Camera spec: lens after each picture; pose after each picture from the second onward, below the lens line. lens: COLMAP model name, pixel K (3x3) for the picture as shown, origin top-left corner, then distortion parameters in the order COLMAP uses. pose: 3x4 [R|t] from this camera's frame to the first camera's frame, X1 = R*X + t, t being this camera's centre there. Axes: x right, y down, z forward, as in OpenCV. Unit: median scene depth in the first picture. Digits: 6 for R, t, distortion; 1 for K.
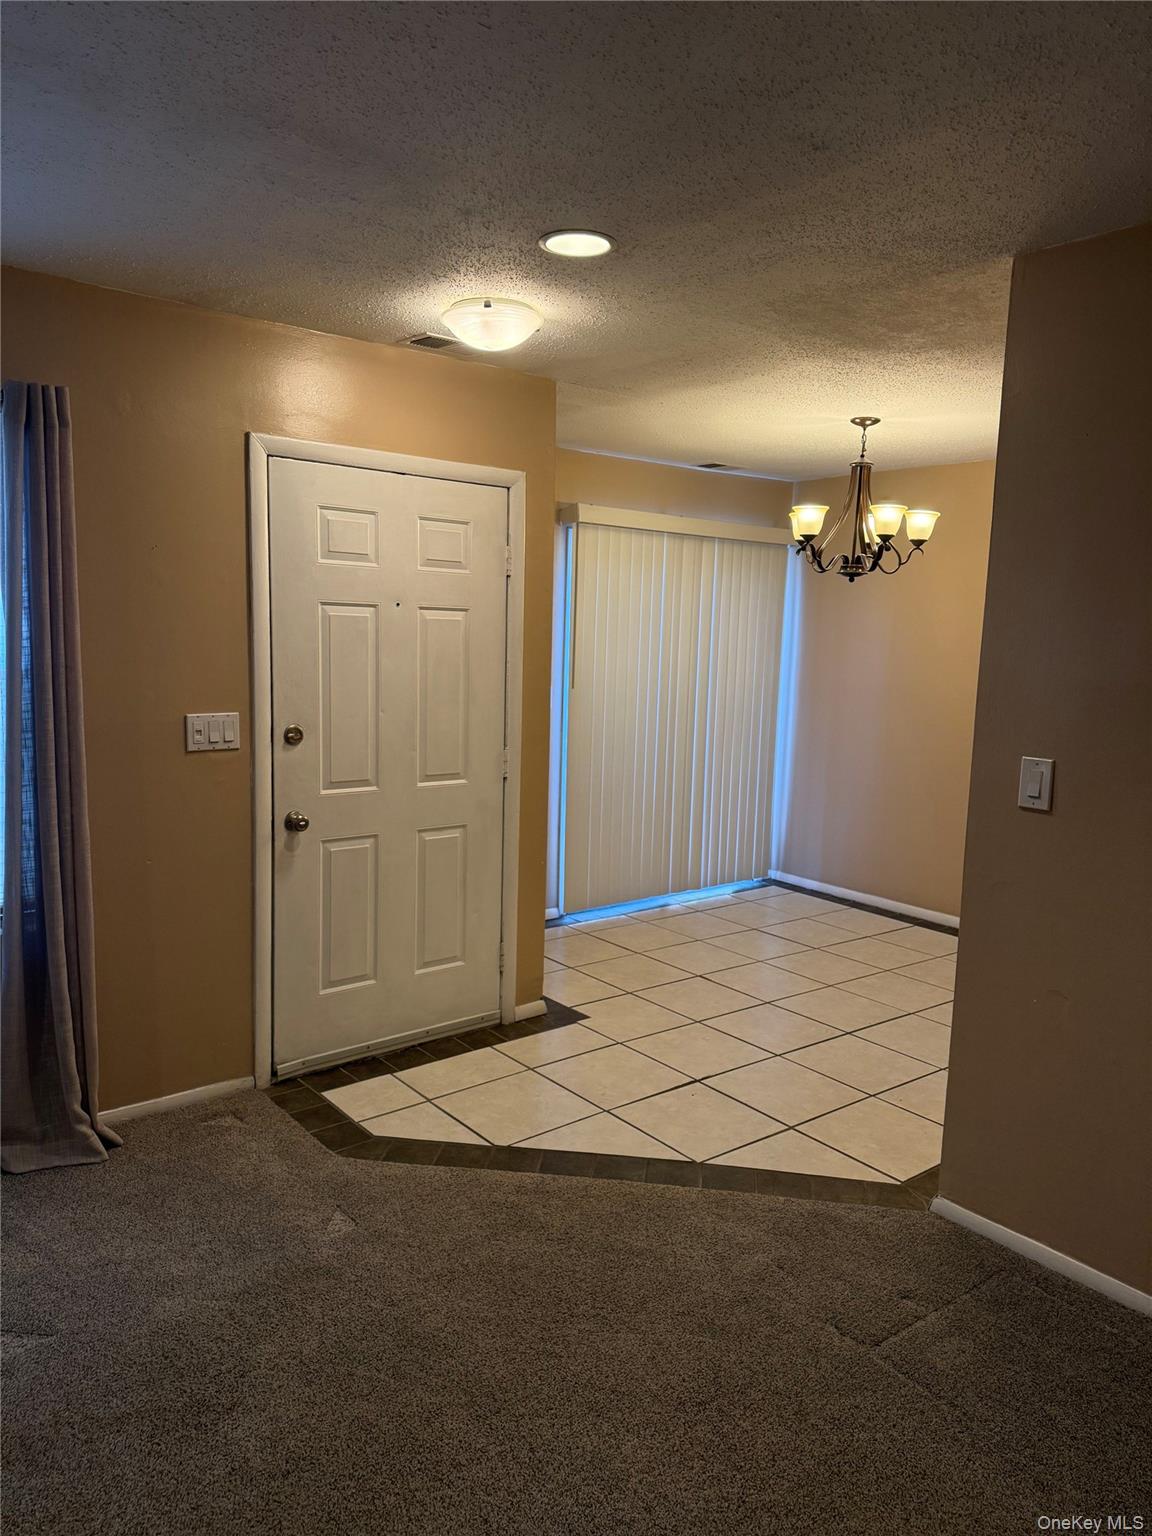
lens RADIAL K [[1068.1, 0, 576.0], [0, 1068.1, 768.0], [0, 0, 1]] dist [0.002676, 0.000435]
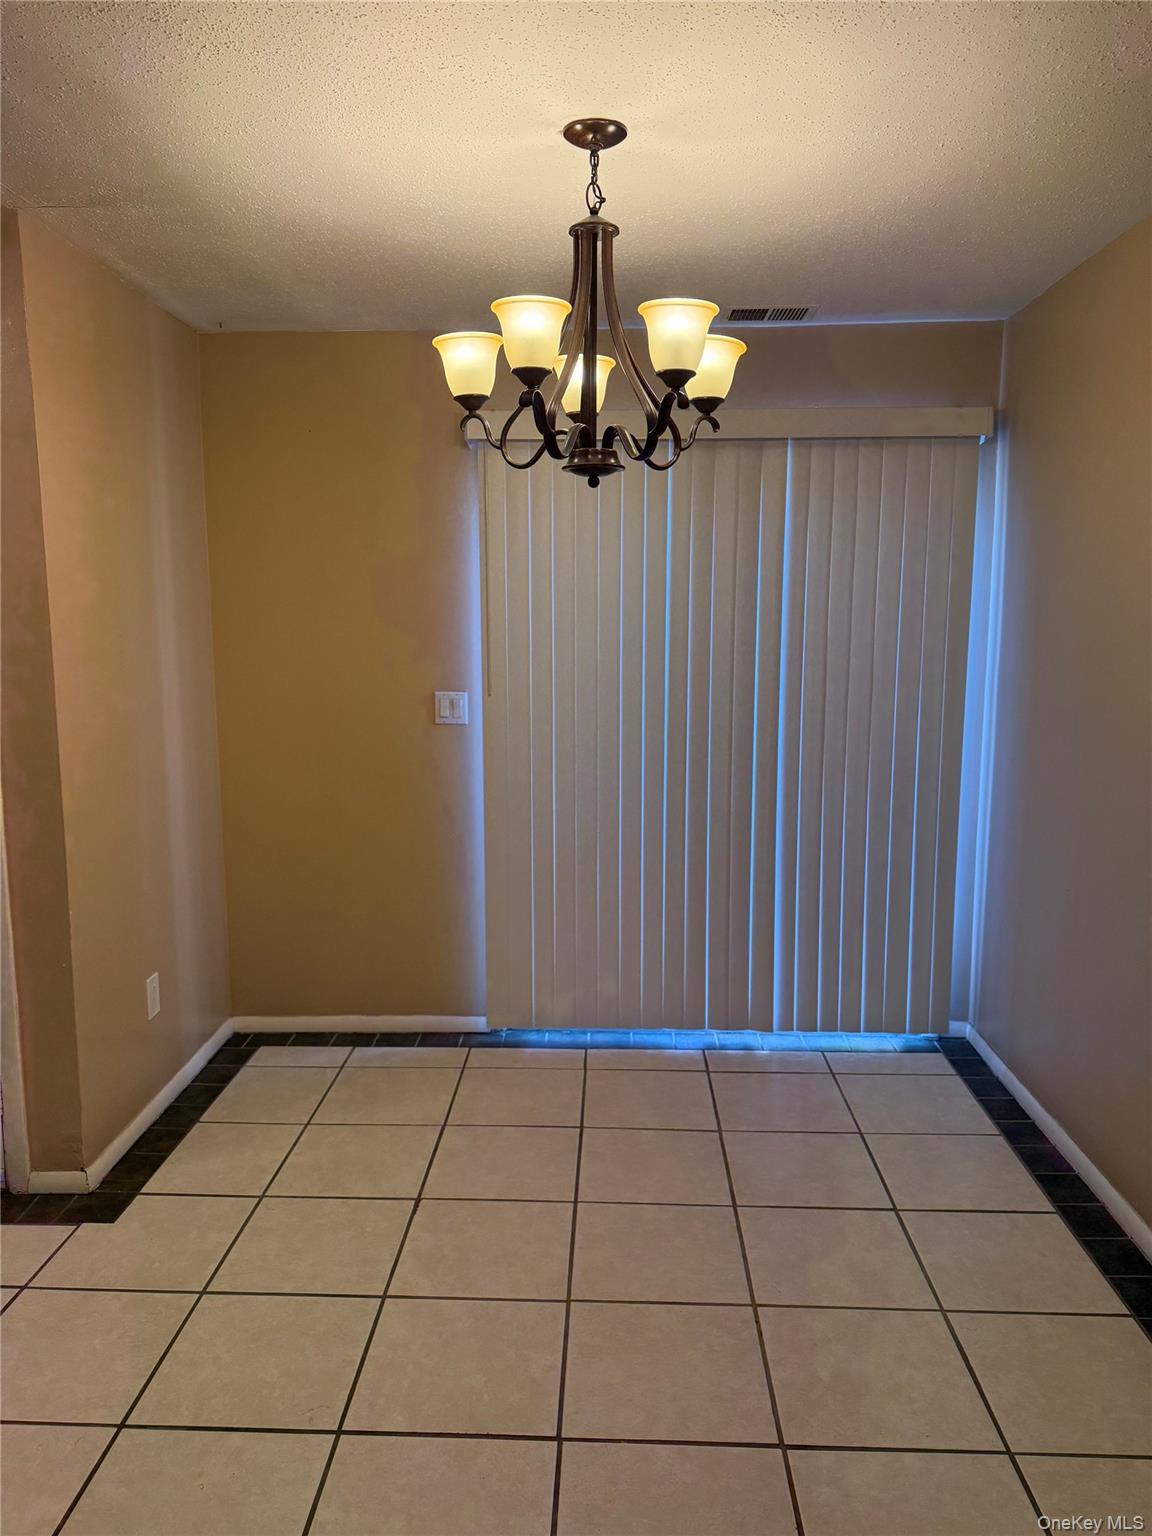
lens RADIAL K [[1101.2, 0, 576.0], [0, 1101.2, 768.0], [0, 0, 1]] dist [0.001056, 0.000129]
pose [[0.761391, 0.060992, -0.645418, 0.555667], [-0.056854, 0.998011, 0.027242, -0.060049], [0.645796, 0.015953, 0.763344, 0.601914]]
